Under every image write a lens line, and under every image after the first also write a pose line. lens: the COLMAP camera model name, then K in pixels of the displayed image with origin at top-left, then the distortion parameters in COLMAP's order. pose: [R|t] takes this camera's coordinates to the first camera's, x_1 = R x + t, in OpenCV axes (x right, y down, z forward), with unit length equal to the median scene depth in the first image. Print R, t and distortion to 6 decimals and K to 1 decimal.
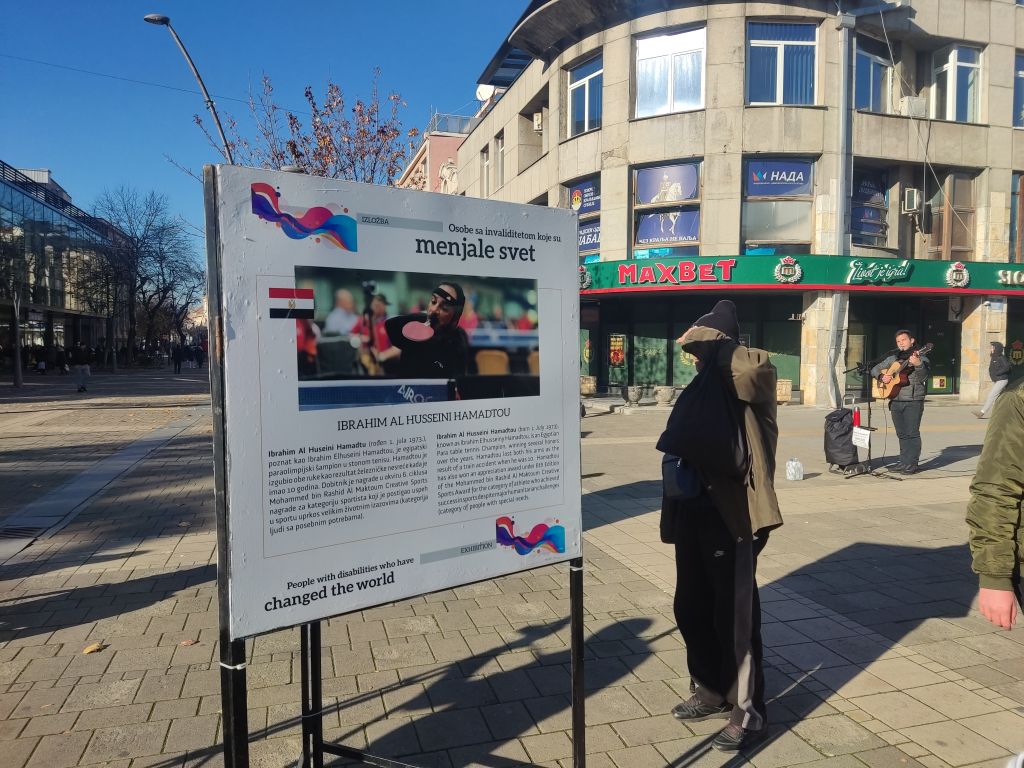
lens RADIAL K [[749.7, 0, 516.1], [0, 749.7, 375.4], [0, 0, 1]] dist [0.115271, -0.163406]
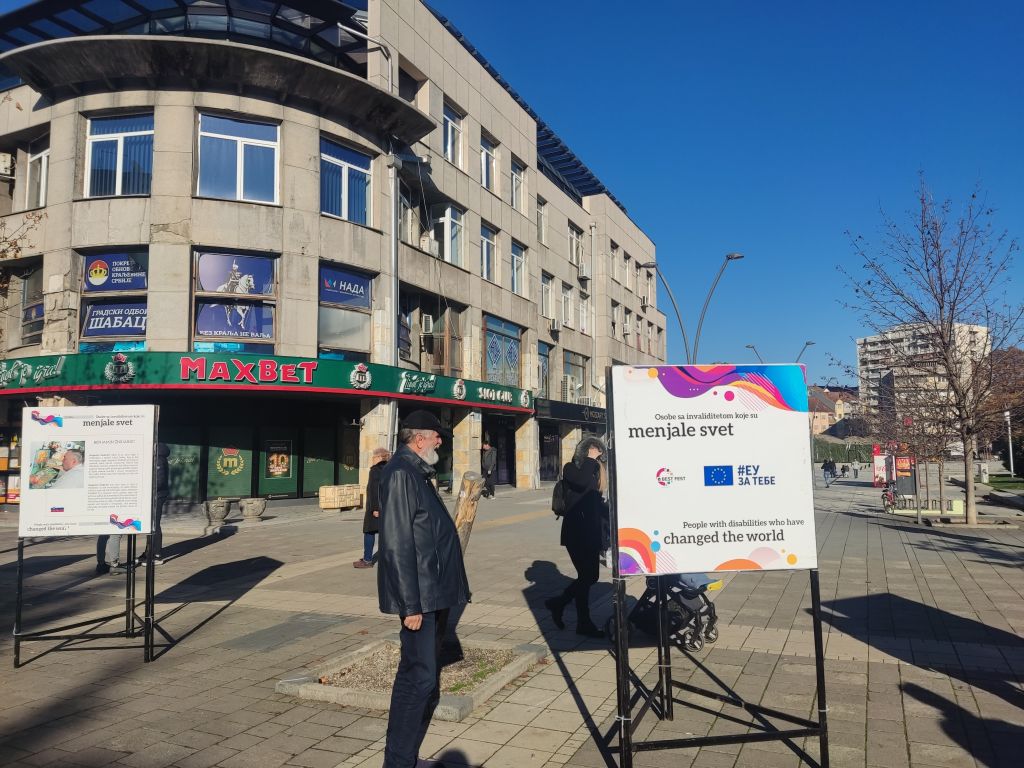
lens RADIAL K [[749.7, 0, 516.1], [0, 749.7, 375.4], [0, 0, 1]] dist [0.115271, -0.163406]
pose [[0.650806, 0.063442, 0.756589, -0.263799], [0.045873, 0.991396, -0.122591, -0.004607], [-0.757857, 0.114490, 0.642296, 0.171130]]
